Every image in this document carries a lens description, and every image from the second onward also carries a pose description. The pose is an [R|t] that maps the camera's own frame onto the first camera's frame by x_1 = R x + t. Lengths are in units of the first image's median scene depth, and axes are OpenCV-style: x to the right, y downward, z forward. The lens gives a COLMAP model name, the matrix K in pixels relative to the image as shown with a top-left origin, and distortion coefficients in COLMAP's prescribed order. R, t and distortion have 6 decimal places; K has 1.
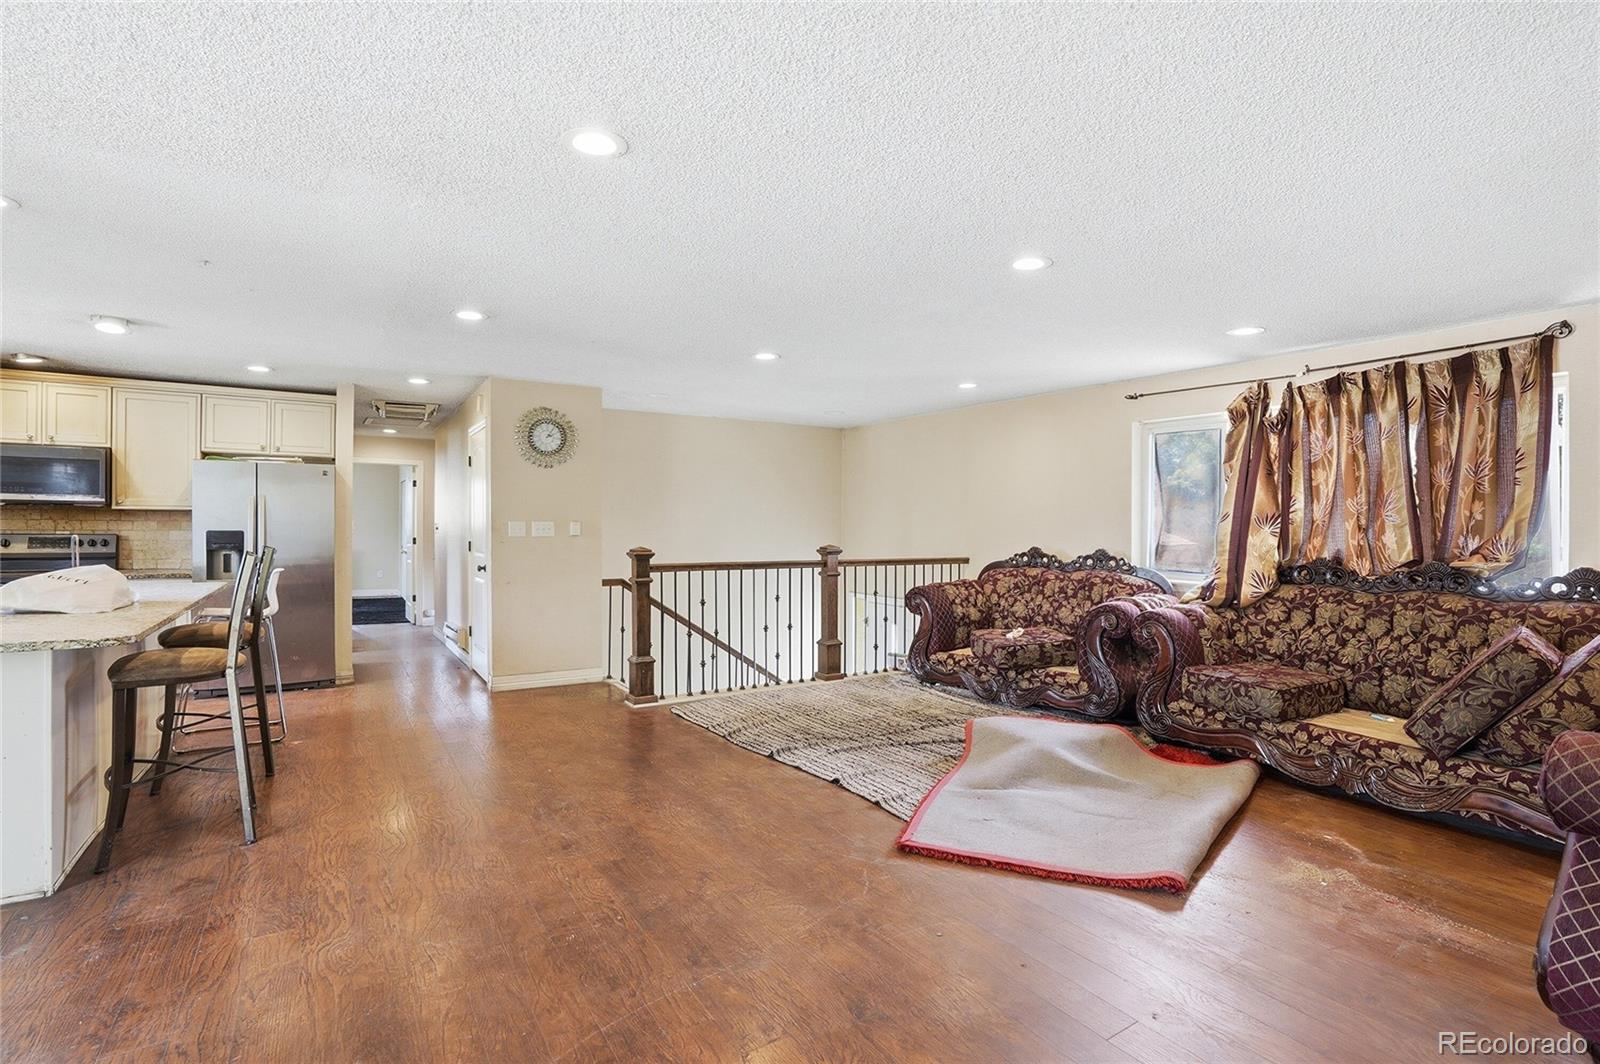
lens RADIAL K [[760.1, 0, 793.7], [0, 760.1, 521.8], [0, 0, 1]] dist [-0.063865, 0.024482]
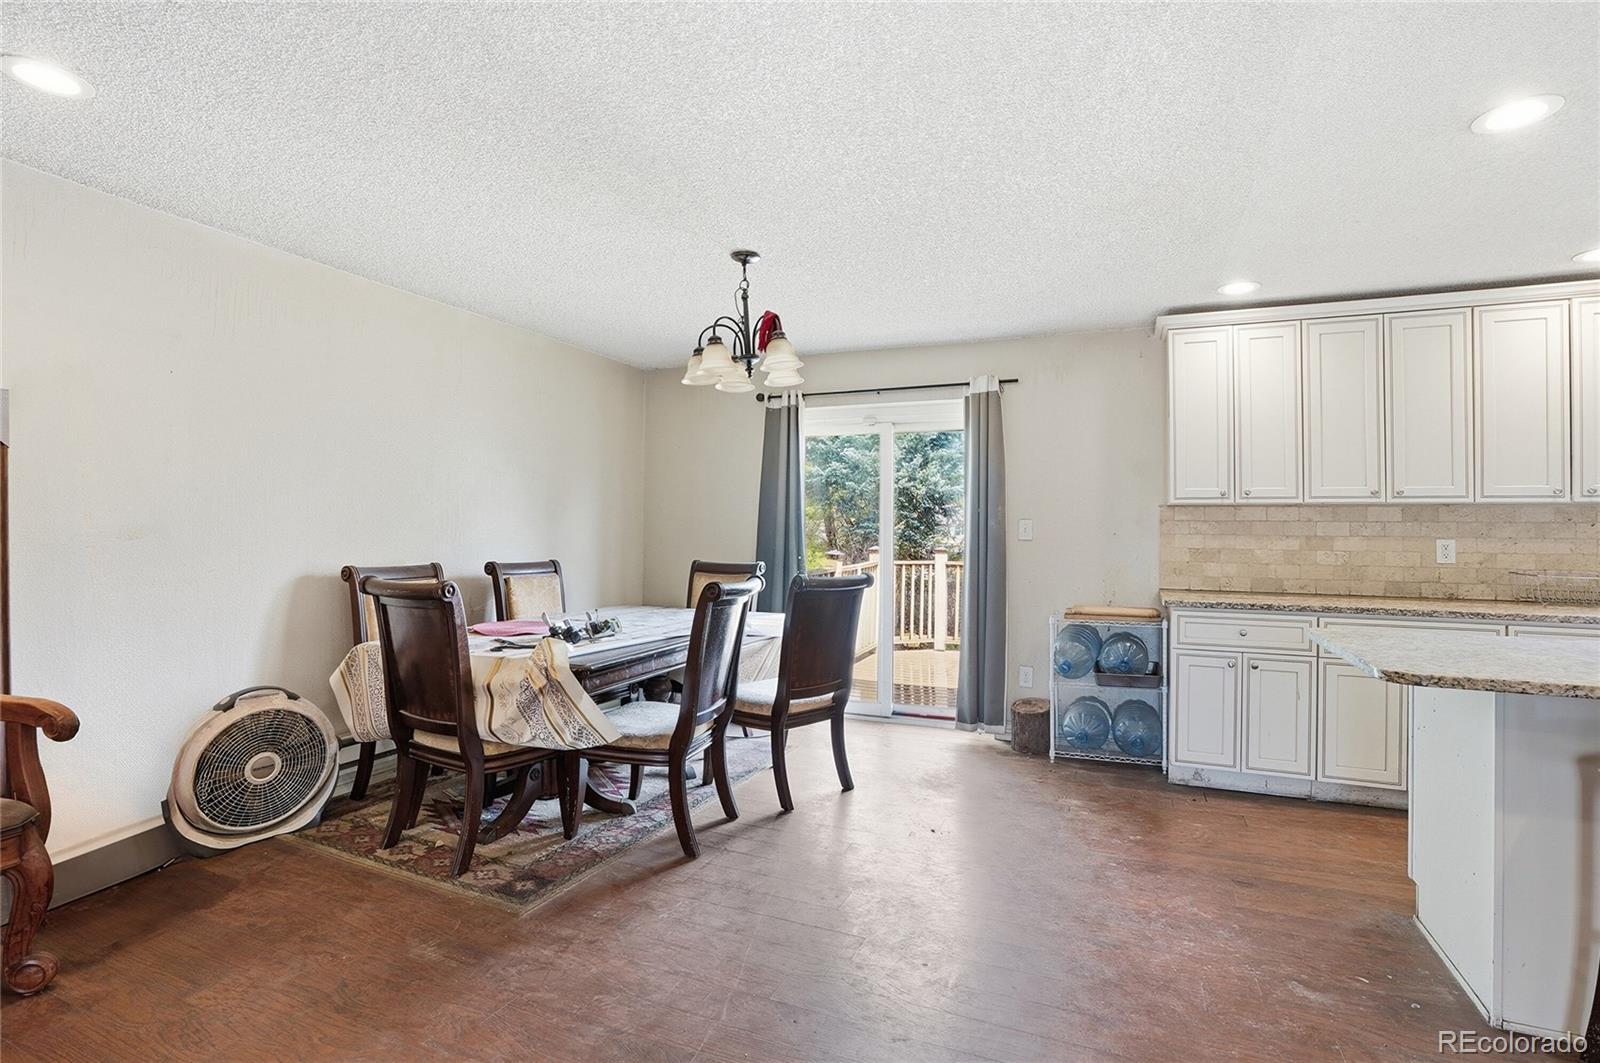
lens RADIAL K [[760.1, 0, 793.7], [0, 760.1, 521.3], [0, 0, 1]] dist [-0.063865, 0.024482]
pose [[-0.825295, -0.020522, -0.564329, -0.008899], [-0.011439, 0.999742, -0.019626, 0.013706], [0.564586, -0.009742, -0.825317, 0.585967]]
